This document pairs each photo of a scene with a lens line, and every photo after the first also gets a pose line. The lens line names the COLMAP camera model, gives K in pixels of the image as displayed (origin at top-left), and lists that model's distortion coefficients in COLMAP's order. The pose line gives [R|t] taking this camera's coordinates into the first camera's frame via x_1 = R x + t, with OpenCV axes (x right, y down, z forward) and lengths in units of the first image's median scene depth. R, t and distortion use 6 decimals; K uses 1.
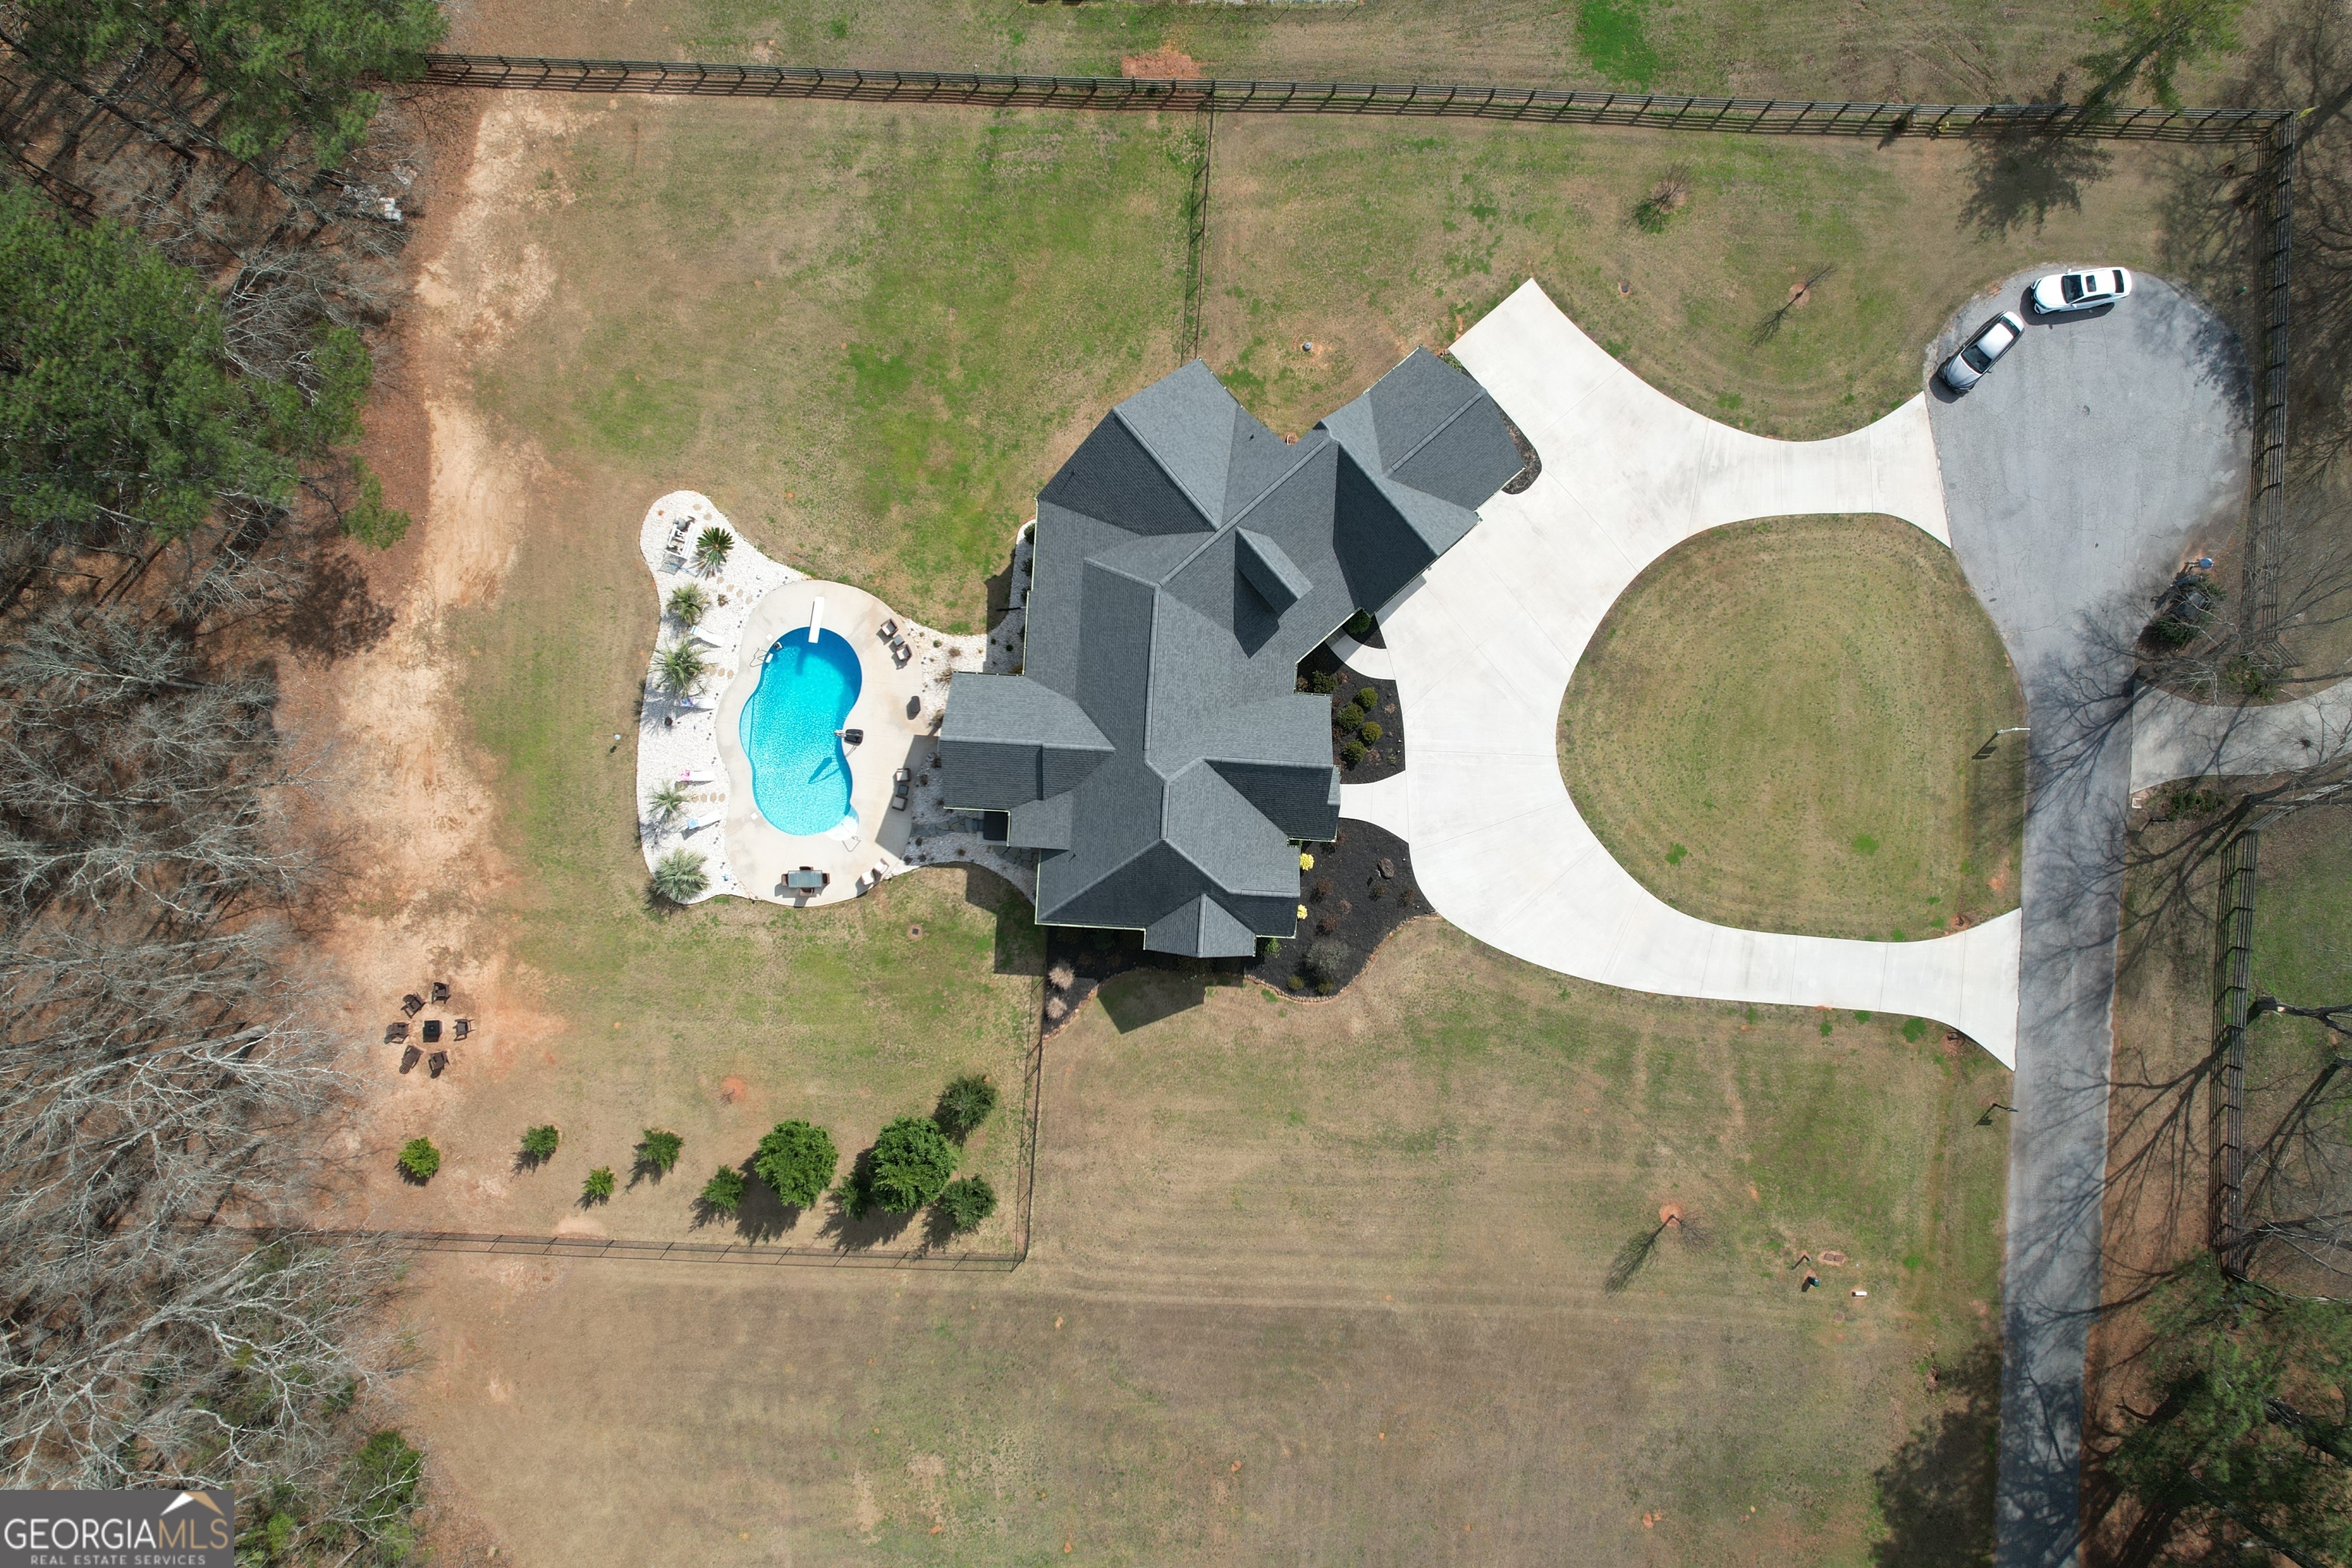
lens RADIAL K [[1506.8, 0, 1180.5], [0, 1506.8, 776.3], [0, 0, 1]] dist [-0.073482, 0.066275]
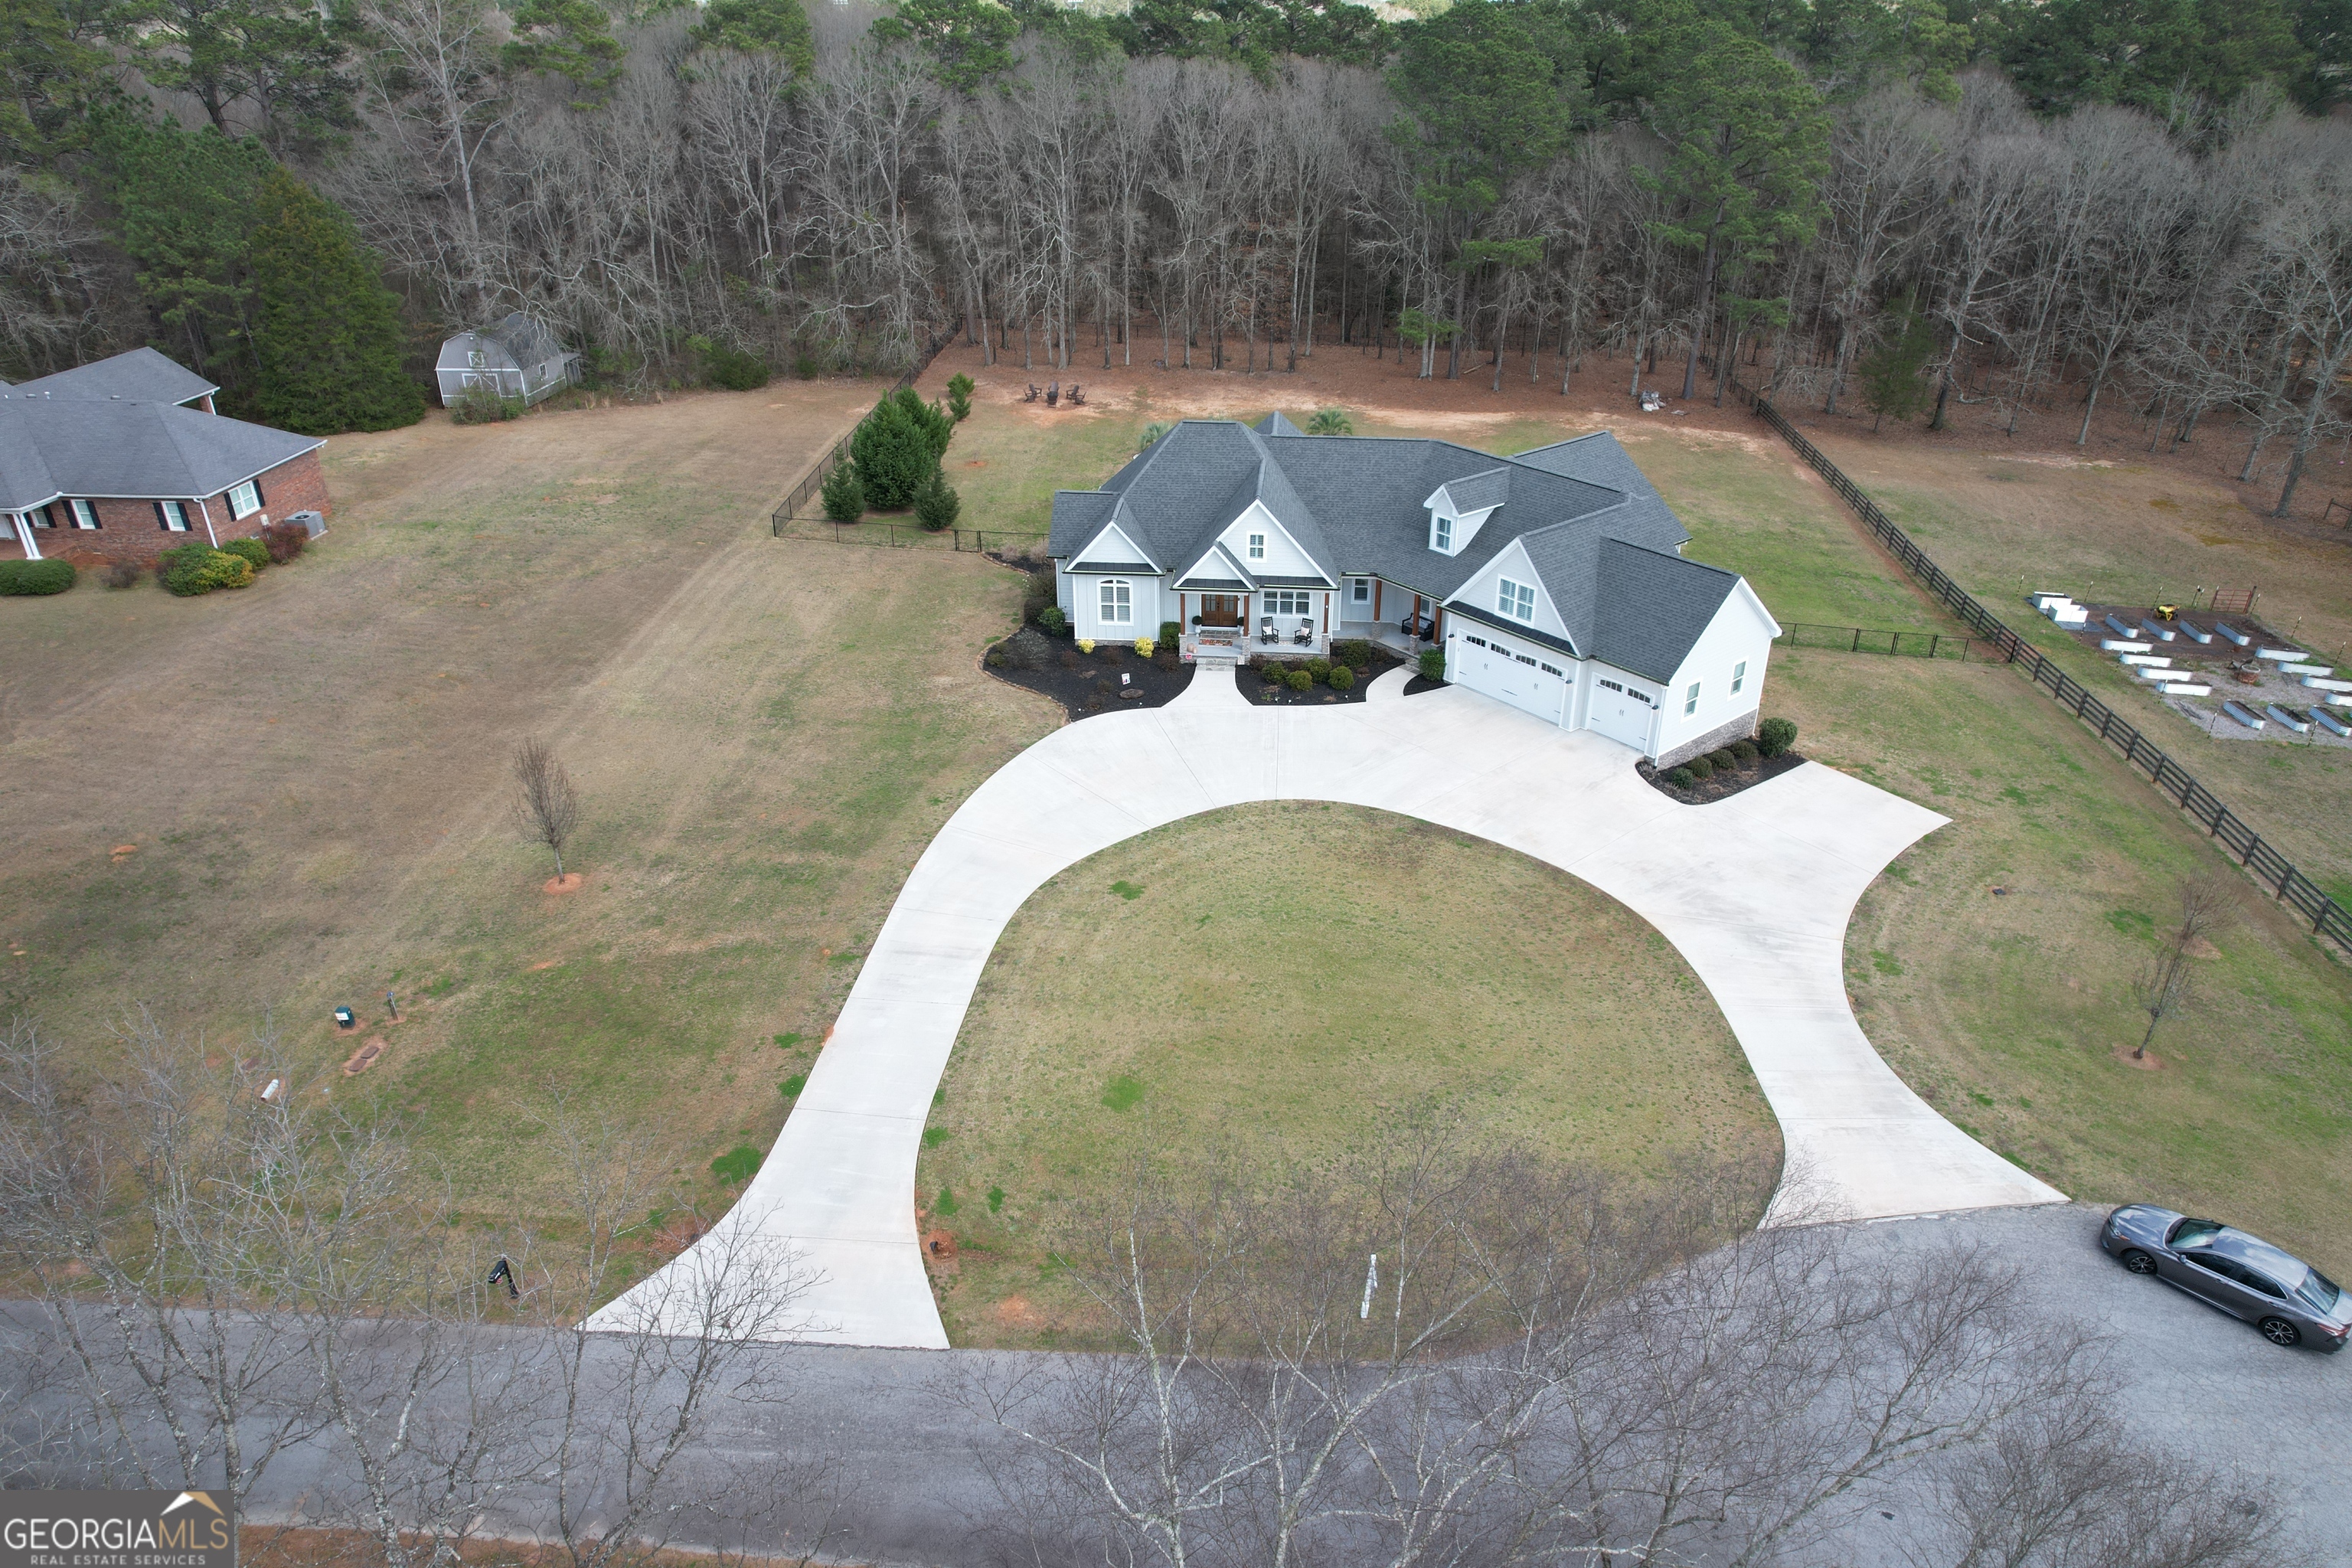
lens RADIAL K [[1506.8, 0, 1180.5], [0, 1506.8, 776.3], [0, 0, 1]] dist [-0.073482, 0.066275]
pose [[-0.026245, 0.466949, -0.883895, 0.867360], [-0.999645, -0.008261, 0.025317, 0.013791], [0.004520, 0.884246, 0.467000, 0.660484]]
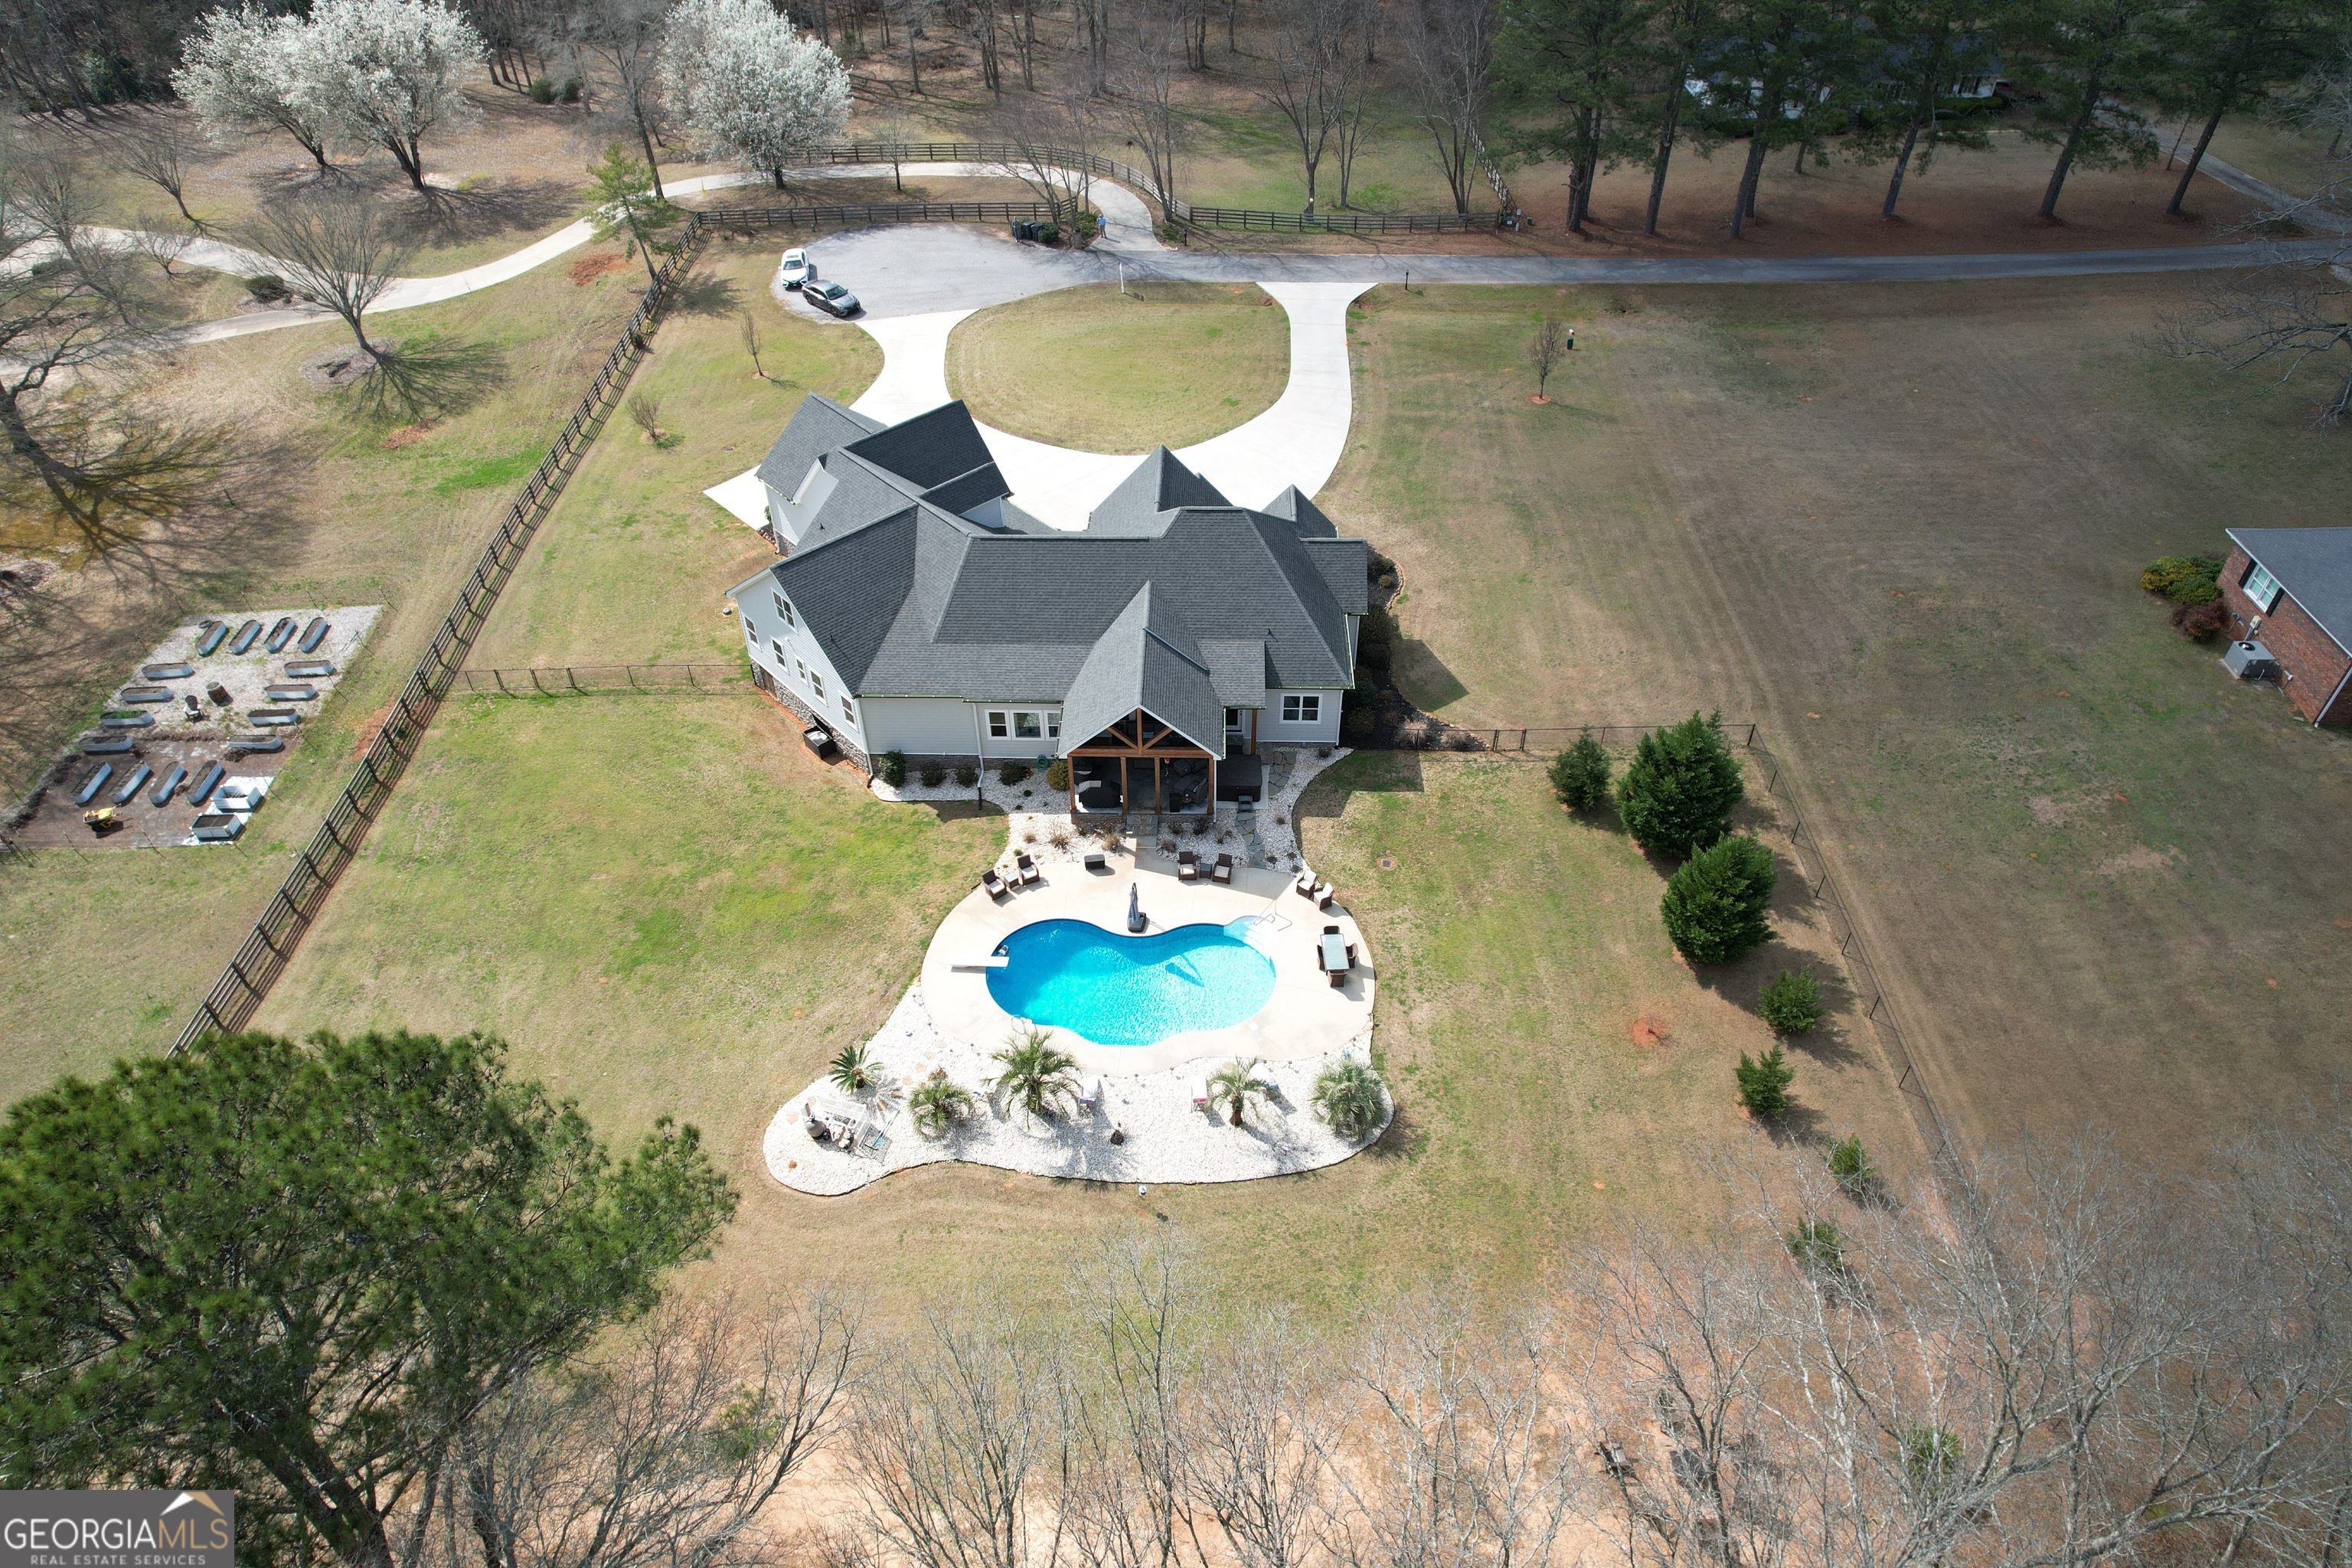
lens RADIAL K [[1506.8, 0, 1180.5], [0, 1506.8, 776.3], [0, 0, 1]] dist [-0.073482, 0.066275]
pose [[-0.033447, -0.657221, 0.752955, -0.732090], [0.999433, -0.024997, 0.022577, -0.020000], [0.003983, 0.753283, 0.657684, 0.452804]]
